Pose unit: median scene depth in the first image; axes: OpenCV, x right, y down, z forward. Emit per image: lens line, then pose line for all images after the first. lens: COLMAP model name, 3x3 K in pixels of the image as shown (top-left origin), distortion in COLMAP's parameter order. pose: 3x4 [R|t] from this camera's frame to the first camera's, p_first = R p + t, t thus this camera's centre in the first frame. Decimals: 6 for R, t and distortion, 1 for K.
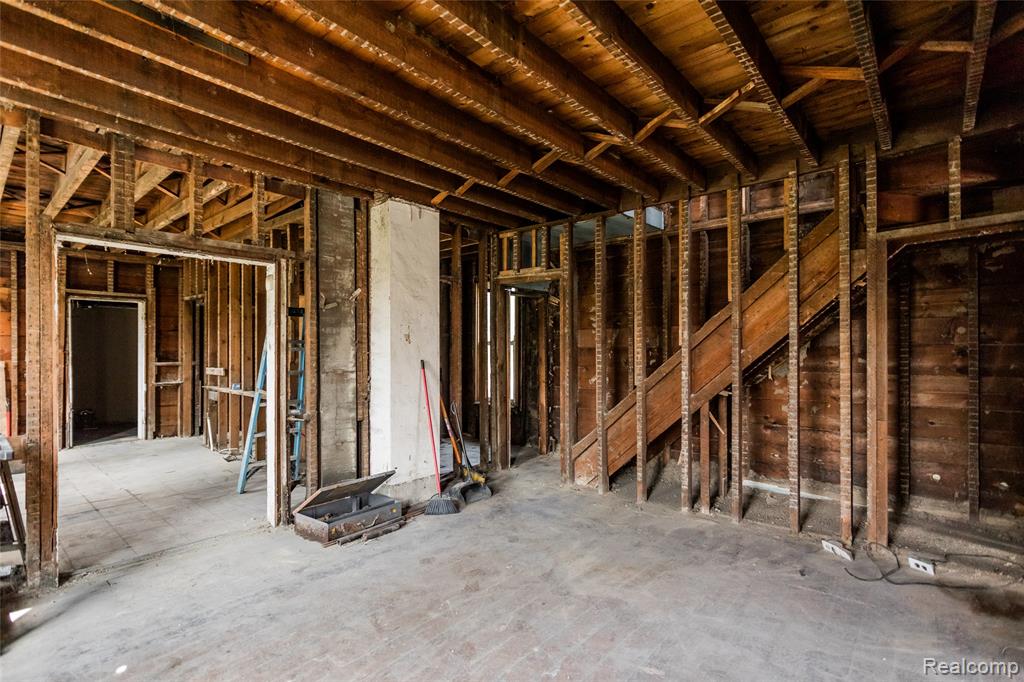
lens RADIAL K [[482.4, 0, 511.1], [0, 482.4, 345.2], [0, 0, 1]] dist [0.001391, -0.000107]
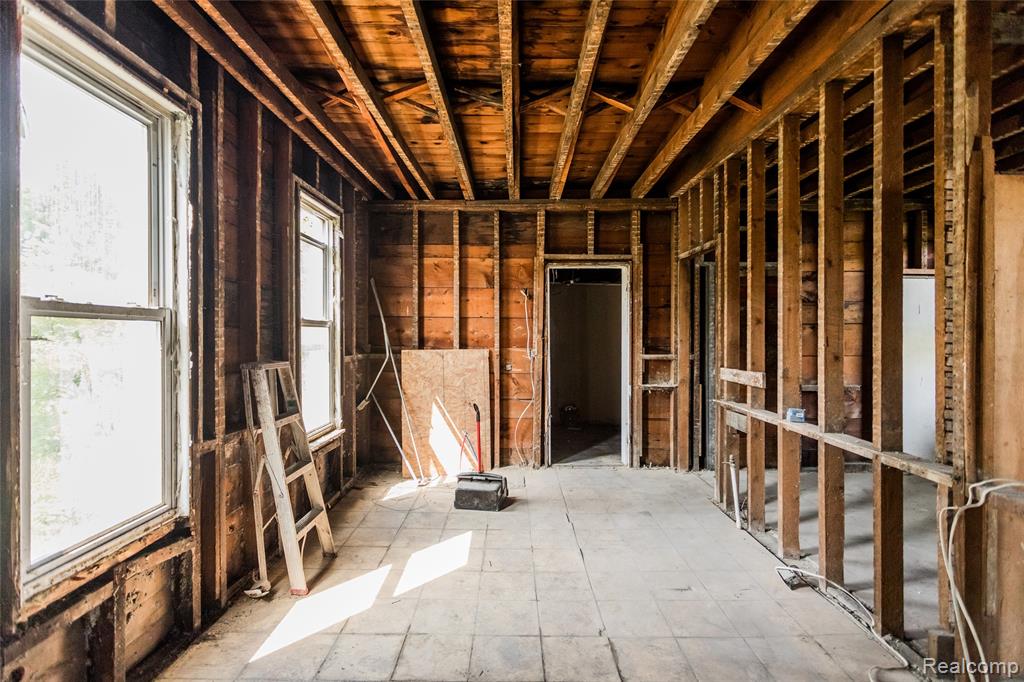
lens RADIAL K [[482.4, 0, 513.3], [0, 482.4, 336.7], [0, 0, 1]] dist [0.001391, -0.000107]
pose [[0.651500, 0.007055, -0.758616, -0.344964], [0.001846, 0.999939, 0.010885, 0.003254], [0.758646, -0.008492, 0.651447, 0.426449]]
